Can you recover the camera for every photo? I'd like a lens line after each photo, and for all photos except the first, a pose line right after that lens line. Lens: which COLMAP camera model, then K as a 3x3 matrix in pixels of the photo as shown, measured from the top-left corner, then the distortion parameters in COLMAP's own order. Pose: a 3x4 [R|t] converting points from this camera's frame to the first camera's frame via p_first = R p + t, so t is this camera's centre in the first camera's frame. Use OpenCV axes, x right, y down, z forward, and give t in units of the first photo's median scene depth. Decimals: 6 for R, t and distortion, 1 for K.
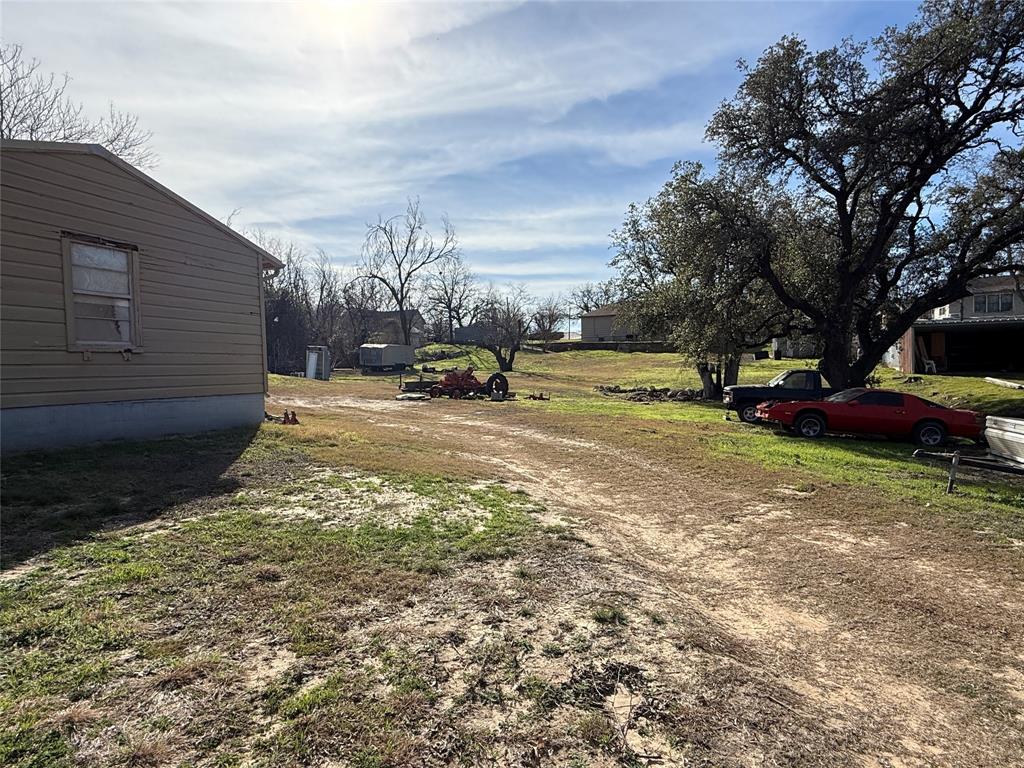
lens RADIAL K [[567.9, 0, 517.4], [0, 567.9, 387.1], [0, 0, 1]] dist [0.001552, -0.000587]
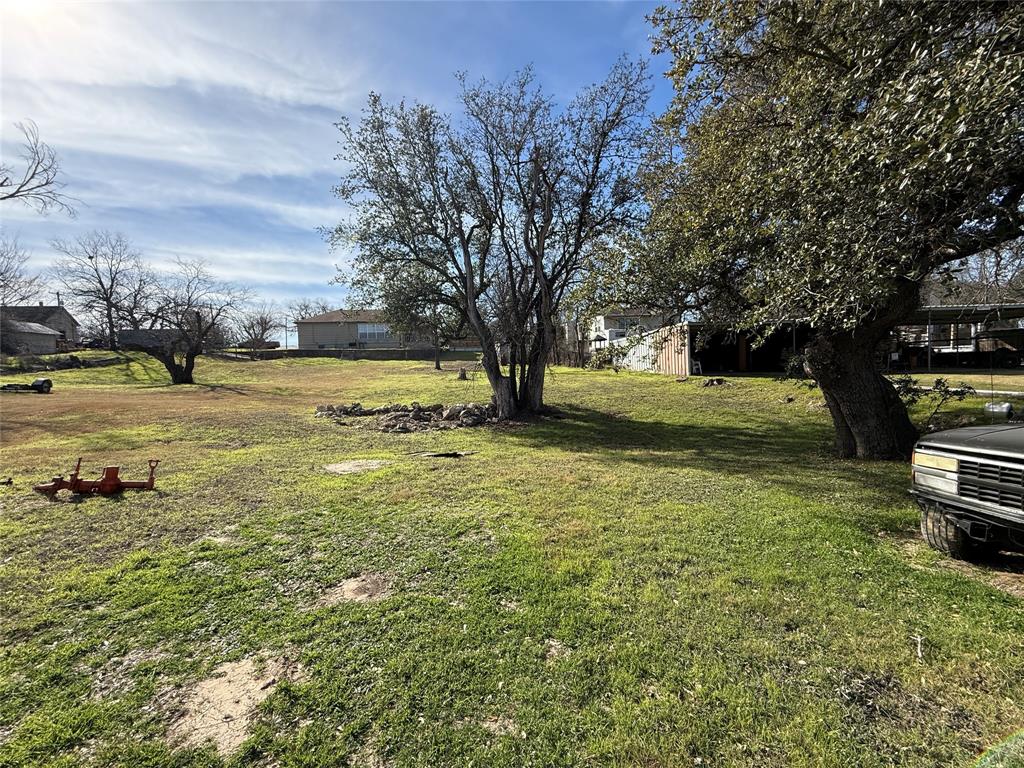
lens RADIAL K [[408.2, 0, 512.1], [0, 408.2, 388.5], [0, 0, 1]] dist [0.000294, -0.000513]
pose [[0.833433, -0.035374, 0.551487, 0.048910], [0.036602, 0.999291, 0.008783, -0.011601], [-0.551407, 0.012866, 0.834137, 0.365884]]
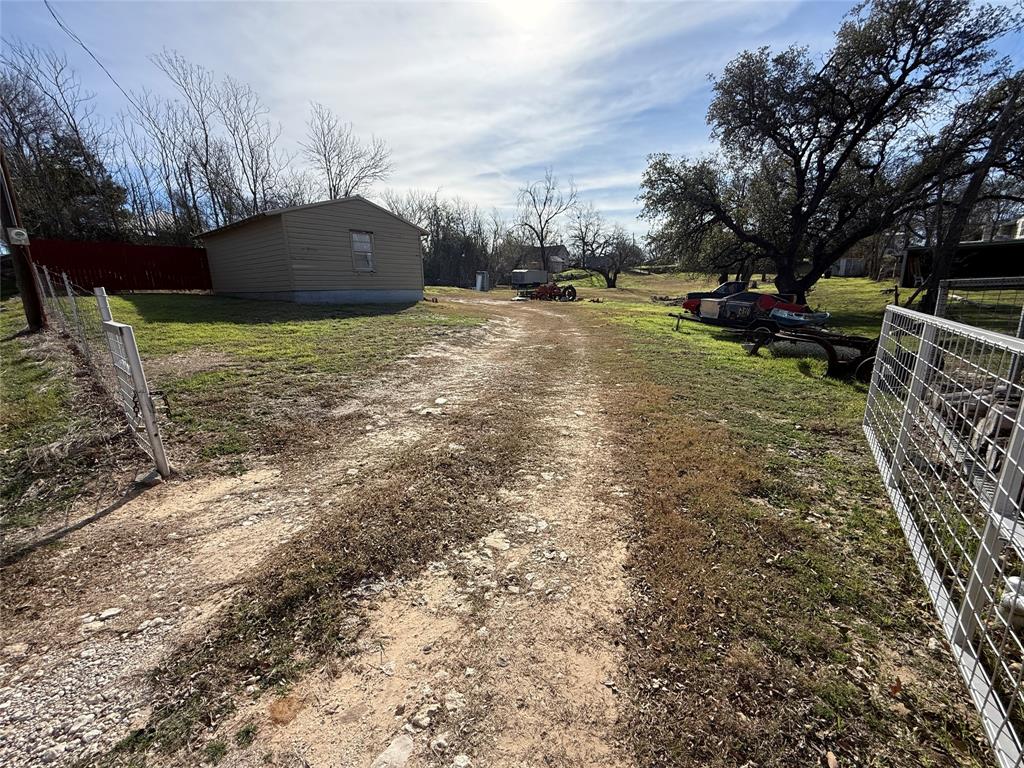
lens RADIAL K [[408.2, 0, 510.6], [0, 408.2, 382.4], [0, 0, 1]] dist [0.000294, -0.000513]
pose [[0.943703, 0.075613, -0.322037, 0.102988], [-0.012427, 0.980941, 0.193906, 0.011757], [0.330561, -0.178987, 0.926657, -0.117050]]
